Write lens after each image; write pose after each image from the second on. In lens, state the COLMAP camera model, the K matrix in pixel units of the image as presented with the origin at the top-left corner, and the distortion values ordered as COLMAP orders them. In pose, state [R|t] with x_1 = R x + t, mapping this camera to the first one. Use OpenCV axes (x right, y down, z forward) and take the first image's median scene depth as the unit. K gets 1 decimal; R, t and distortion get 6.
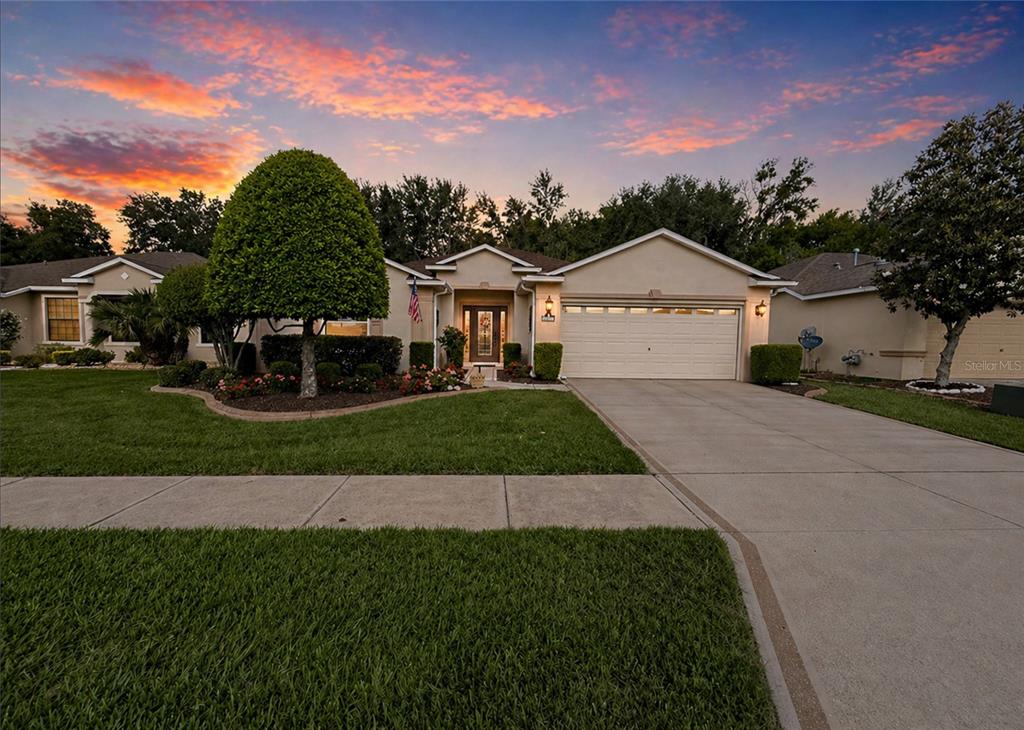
lens RADIAL K [[410.7, 0, 511.0], [0, 410.7, 363.3], [0, 0, 1]] dist [0.020652, 0.000260]
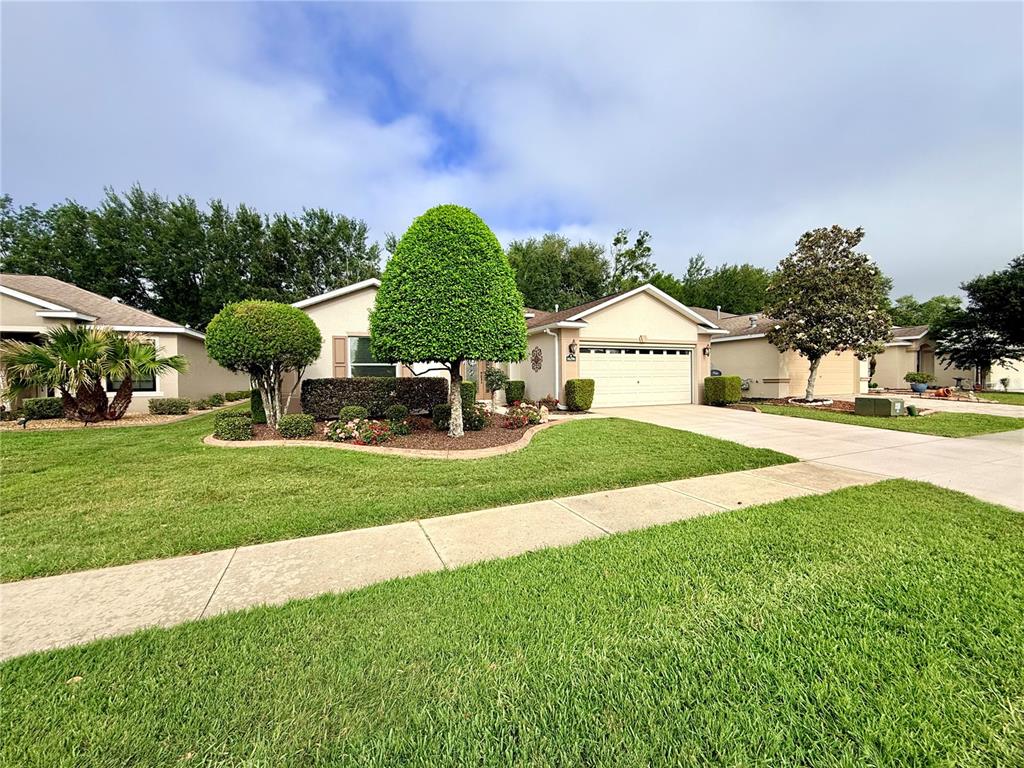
lens RADIAL K [[411.2, 0, 511.1], [0, 411.2, 375.6], [0, 0, 1]] dist [-0.007923, -0.001029]
pose [[0.938118, -0.025408, 0.345381, -0.419531], [0.047790, 0.997262, -0.056441, -0.004284], [-0.343001, 0.069454, 0.936764, -0.020885]]
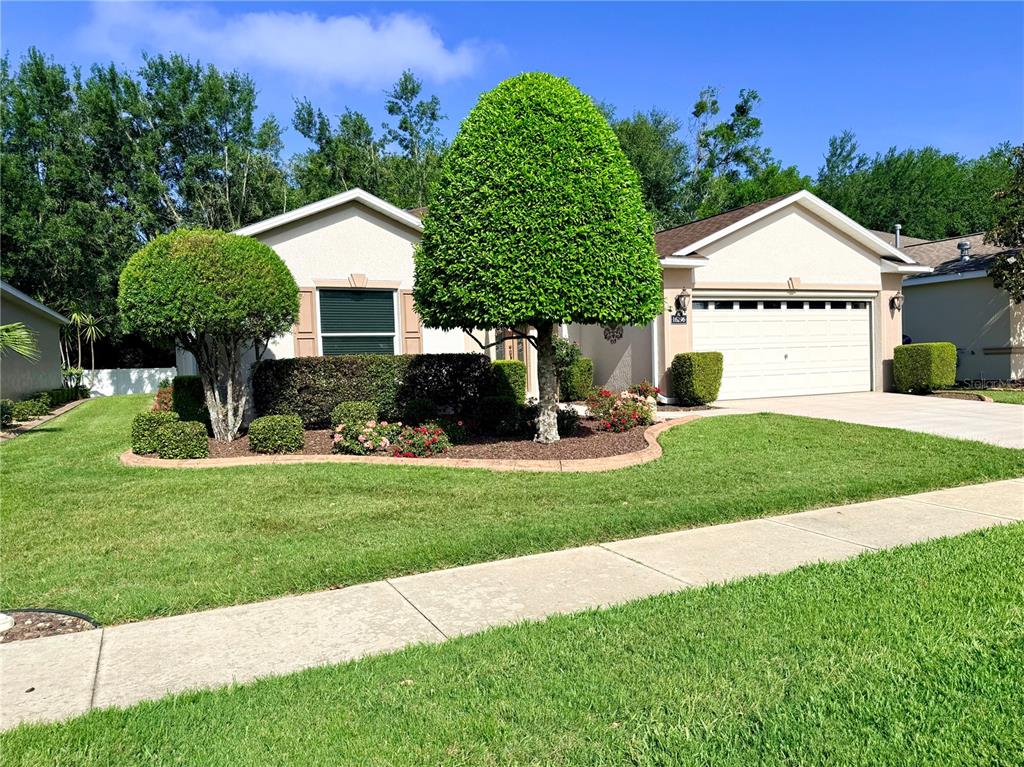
lens RADIAL K [[742.7, 0, 511.1], [0, 742.7, 386.7], [0, 0, 1]] dist [0.031265, -0.033657]
pose [[0.927886, -0.058384, 0.368264, -0.585083], [0.067627, 0.997636, -0.012229, 0.001345], [-0.366679, 0.036252, 0.929641, -0.061652]]
